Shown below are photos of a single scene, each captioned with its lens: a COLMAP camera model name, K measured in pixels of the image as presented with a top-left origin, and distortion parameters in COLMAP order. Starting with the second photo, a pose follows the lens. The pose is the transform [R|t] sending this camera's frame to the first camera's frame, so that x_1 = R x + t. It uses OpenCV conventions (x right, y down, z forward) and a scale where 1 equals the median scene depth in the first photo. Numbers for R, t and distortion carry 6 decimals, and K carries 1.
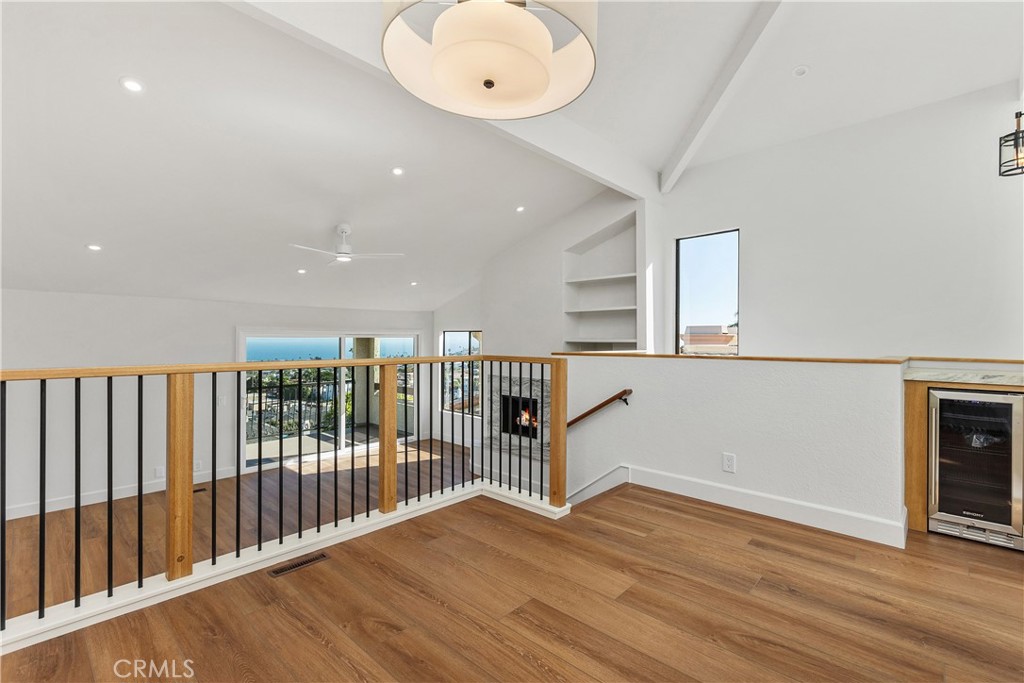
lens RADIAL K [[460.0, 0, 513.3], [0, 460.0, 337.5], [0, 0, 1]] dist [-0.003426, 0.000108]
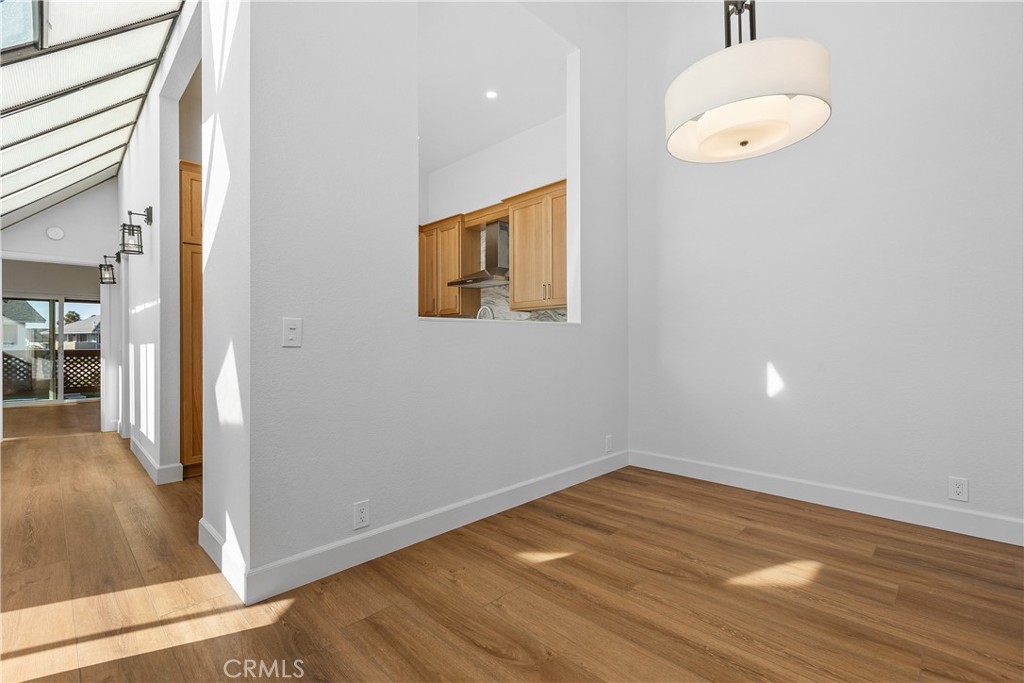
lens RADIAL K [[460.0, 0, 509.5], [0, 460.0, 344.5], [0, 0, 1]] dist [-0.003426, 0.000108]
pose [[-0.999300, 0.000310, 0.037418, 0.400350], [0.000087, 0.999982, -0.005952, 0.049918], [-0.037420, -0.005944, -0.999282, 1.584081]]
